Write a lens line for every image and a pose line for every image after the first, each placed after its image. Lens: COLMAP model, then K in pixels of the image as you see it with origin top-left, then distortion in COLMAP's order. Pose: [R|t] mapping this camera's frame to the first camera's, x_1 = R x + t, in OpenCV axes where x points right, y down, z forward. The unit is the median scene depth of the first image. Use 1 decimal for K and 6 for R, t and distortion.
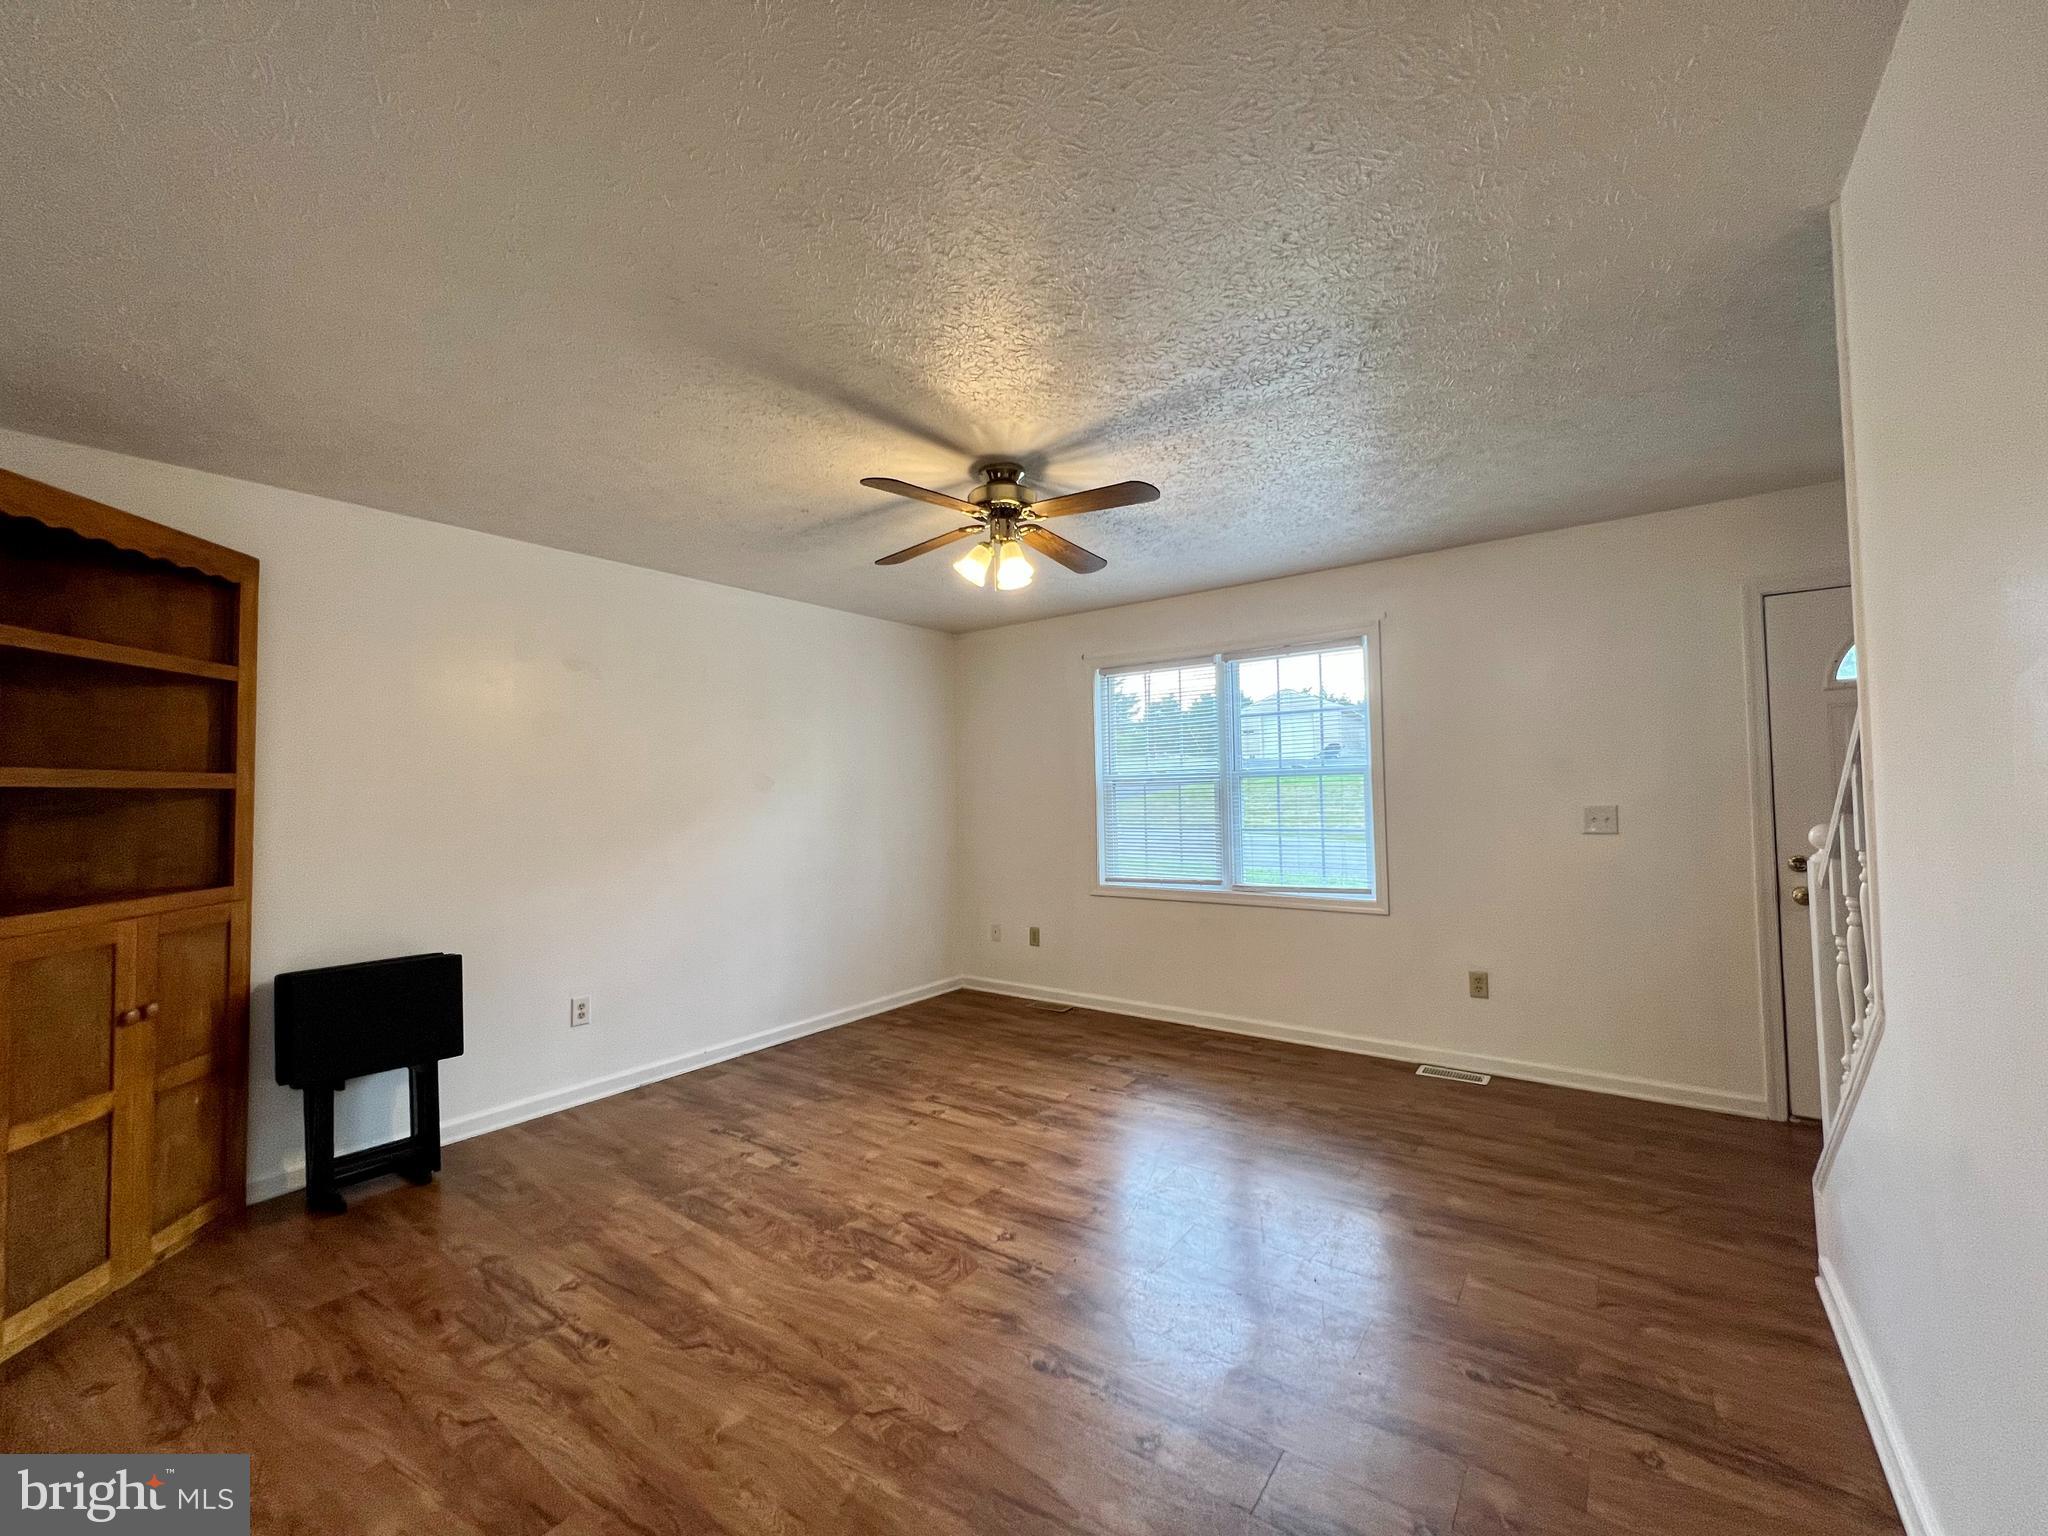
lens RADIAL K [[821.2, 0, 1019.0], [0, 821.2, 768.7], [0, 0, 1]] dist [-0.002265, -0.000095]
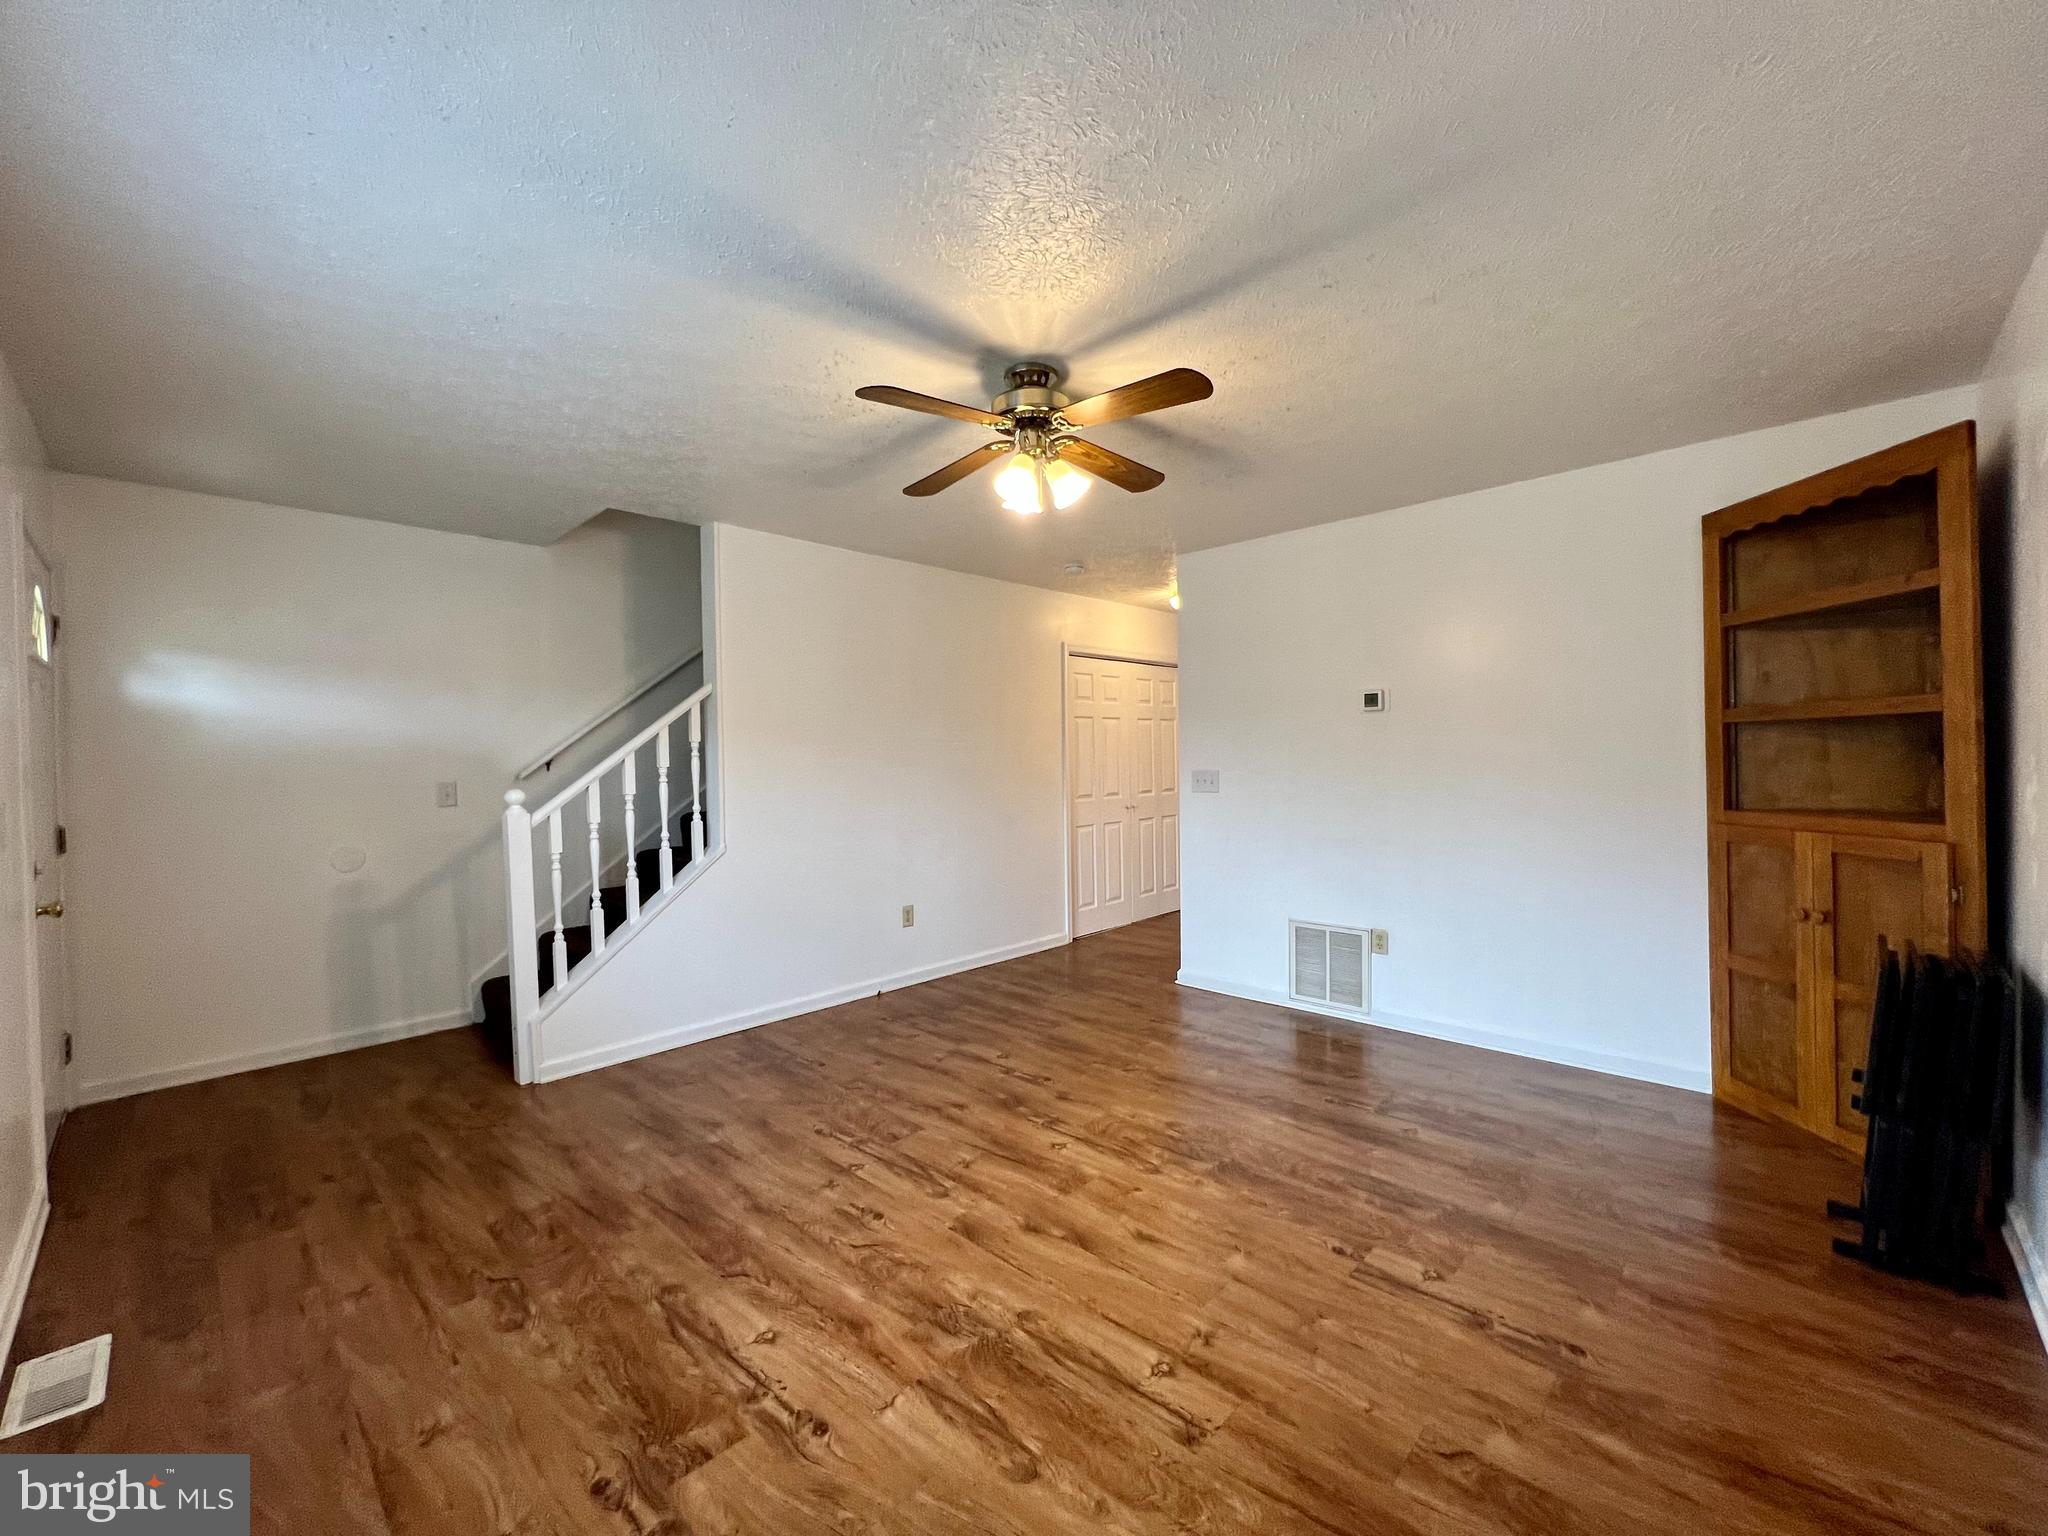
lens RADIAL K [[815.5, 0, 1024.0], [0, 815.5, 763.2], [0, 0, 1]] dist [-0.000669, 0.000129]
pose [[-0.992185, 0.031155, 0.120826, -0.091137], [0.027990, 0.999222, -0.027800, 0.060633], [-0.121598, -0.024201, -0.992284, 1.619962]]
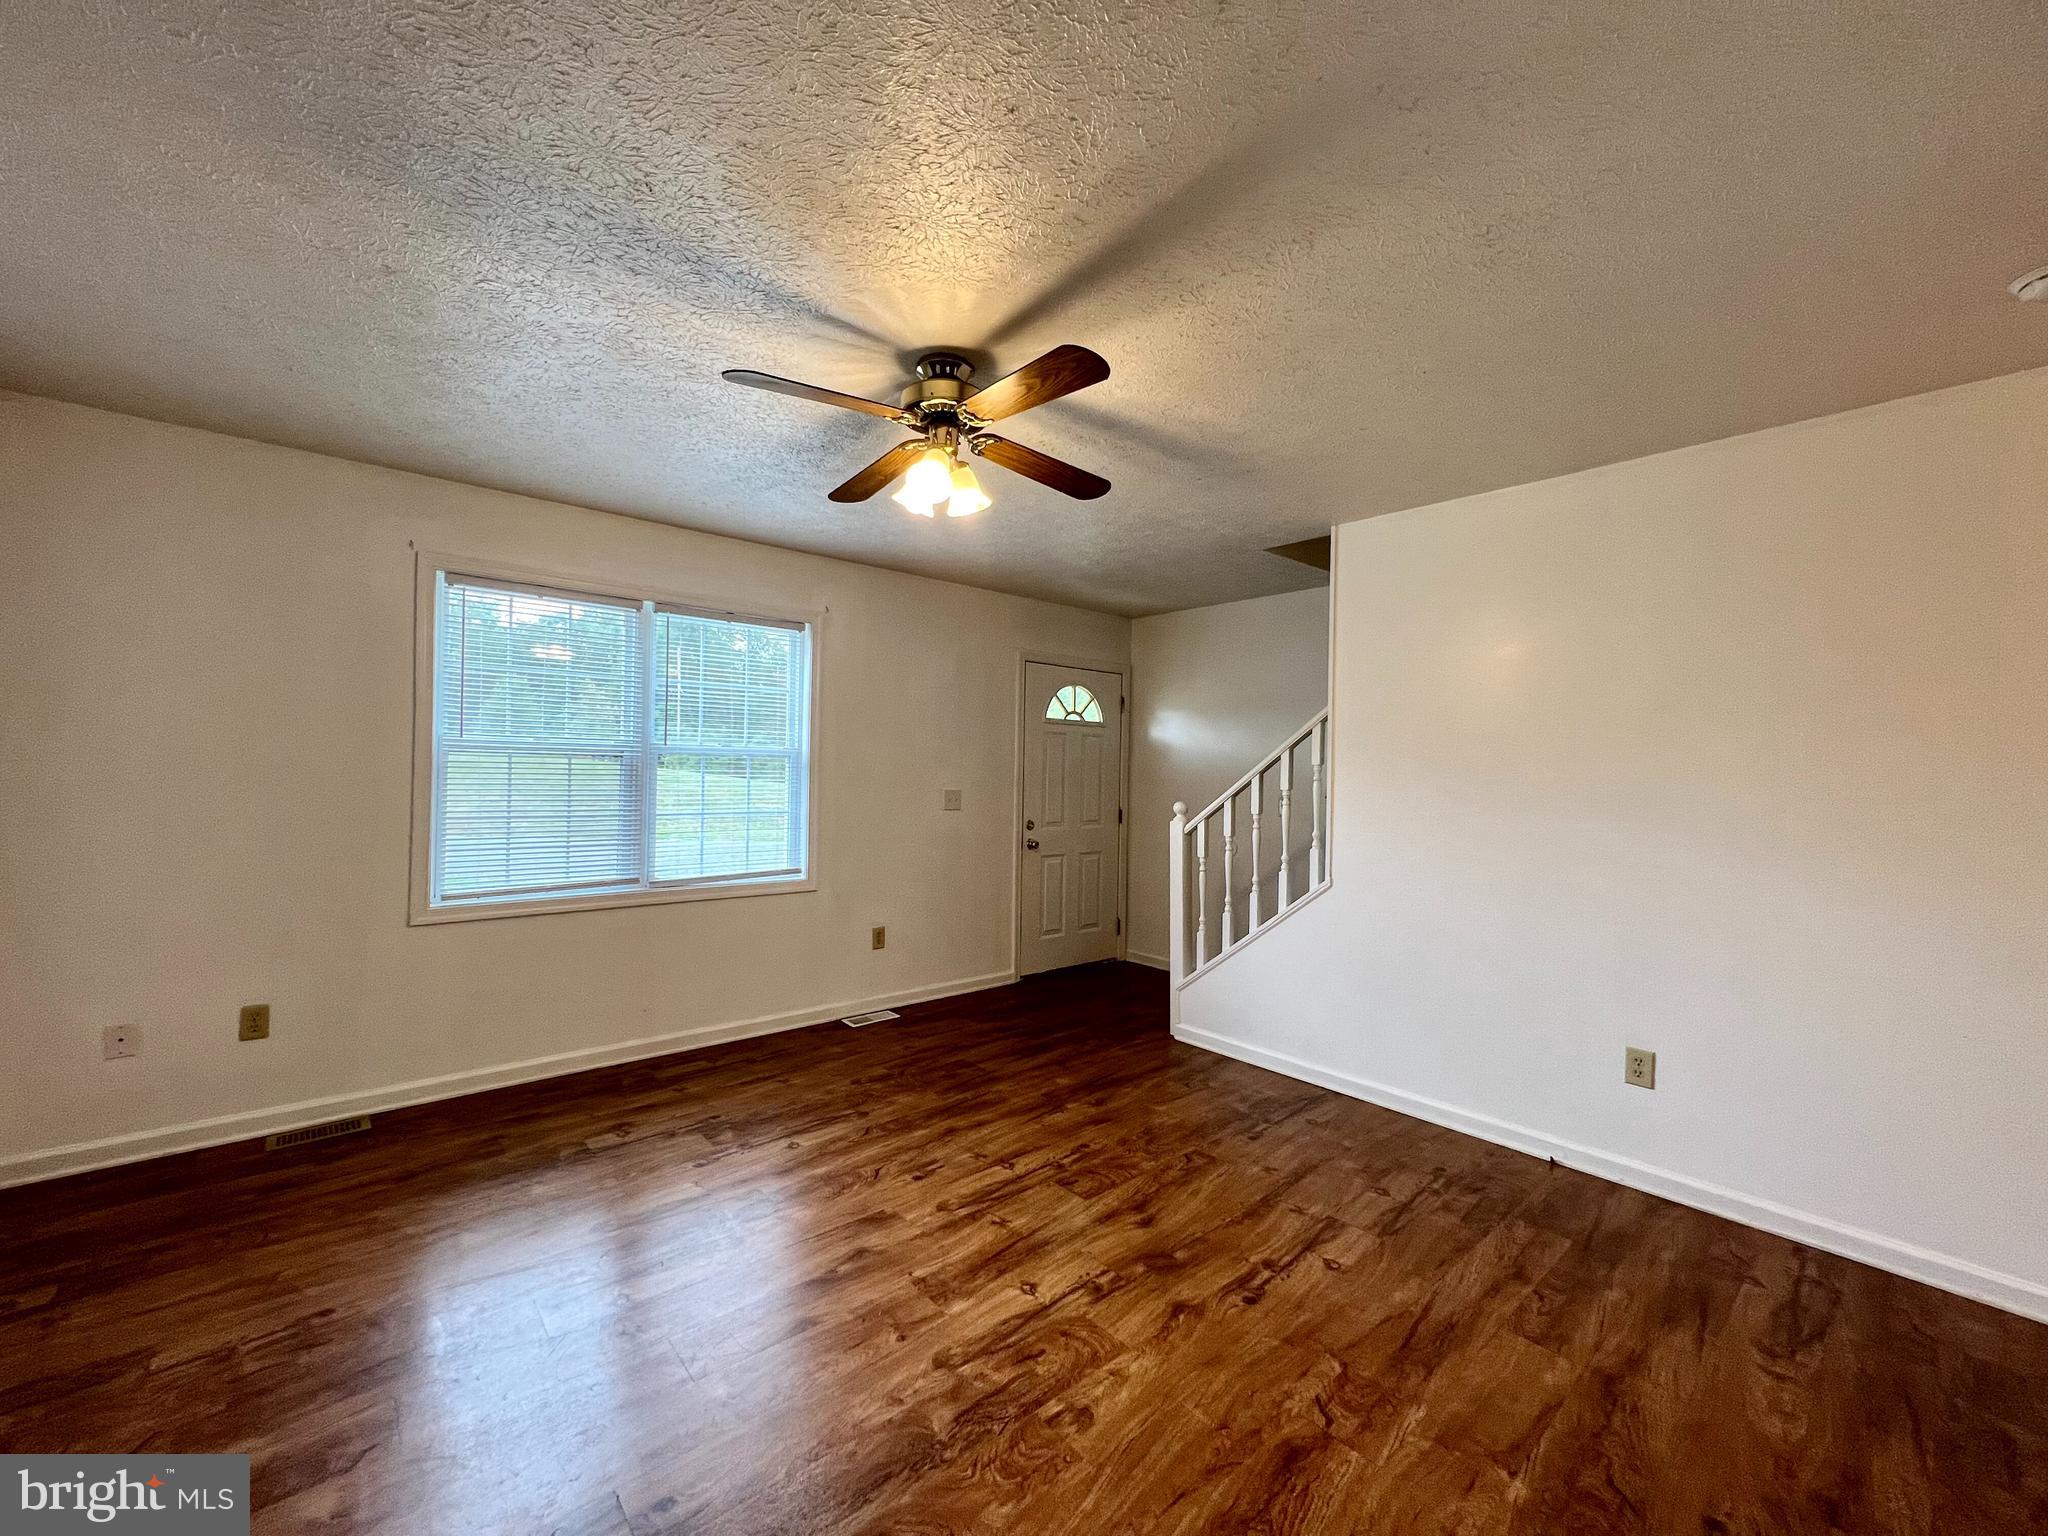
lens RADIAL K [[821.2, 0, 1019.0], [0, 821.2, 768.7], [0, 0, 1]] dist [-0.002265, -0.000095]
pose [[0.212777, 0.026627, 0.976738, -0.671788], [-0.054749, 0.998383, -0.015290, 0.027649], [-0.975566, -0.050222, 0.213890, 0.651078]]
